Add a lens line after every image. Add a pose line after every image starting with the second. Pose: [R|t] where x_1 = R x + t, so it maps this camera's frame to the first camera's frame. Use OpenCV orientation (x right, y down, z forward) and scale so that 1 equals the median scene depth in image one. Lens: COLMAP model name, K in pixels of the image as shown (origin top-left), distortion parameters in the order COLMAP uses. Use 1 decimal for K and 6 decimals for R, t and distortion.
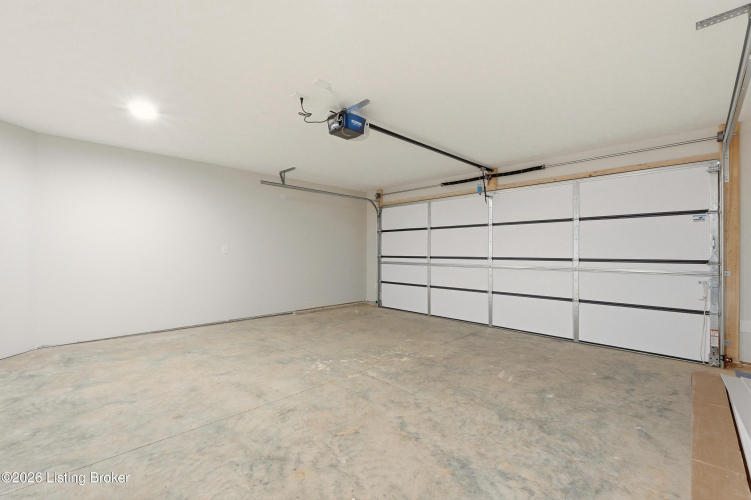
lens RADIAL K [[319.2, 0, 373.7], [0, 319.2, 252.5], [0, 0, 1]] dist [0.003680, 0.000031]
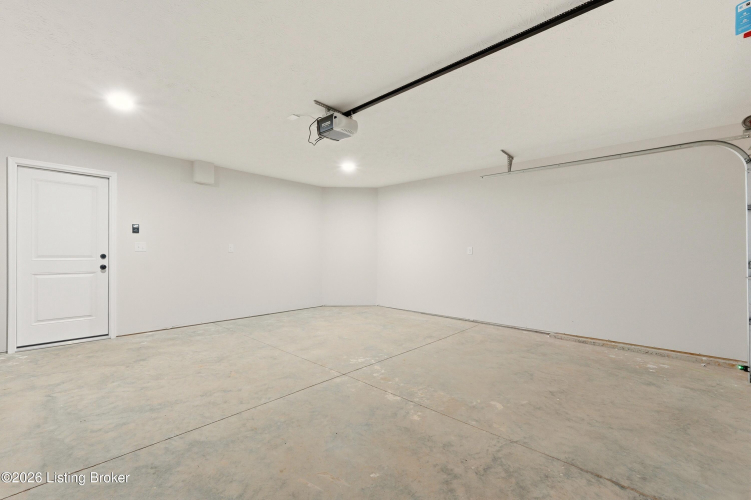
lens RADIAL K [[319.2, 0, 373.7], [0, 319.2, 252.5], [0, 0, 1]] dist [0.003680, 0.000031]
pose [[0.049992, -0.010060, -0.998699, 1.254319], [-0.006856, 0.999922, -0.010416, 0.016918], [0.998726, 0.007368, 0.049919, 1.395123]]
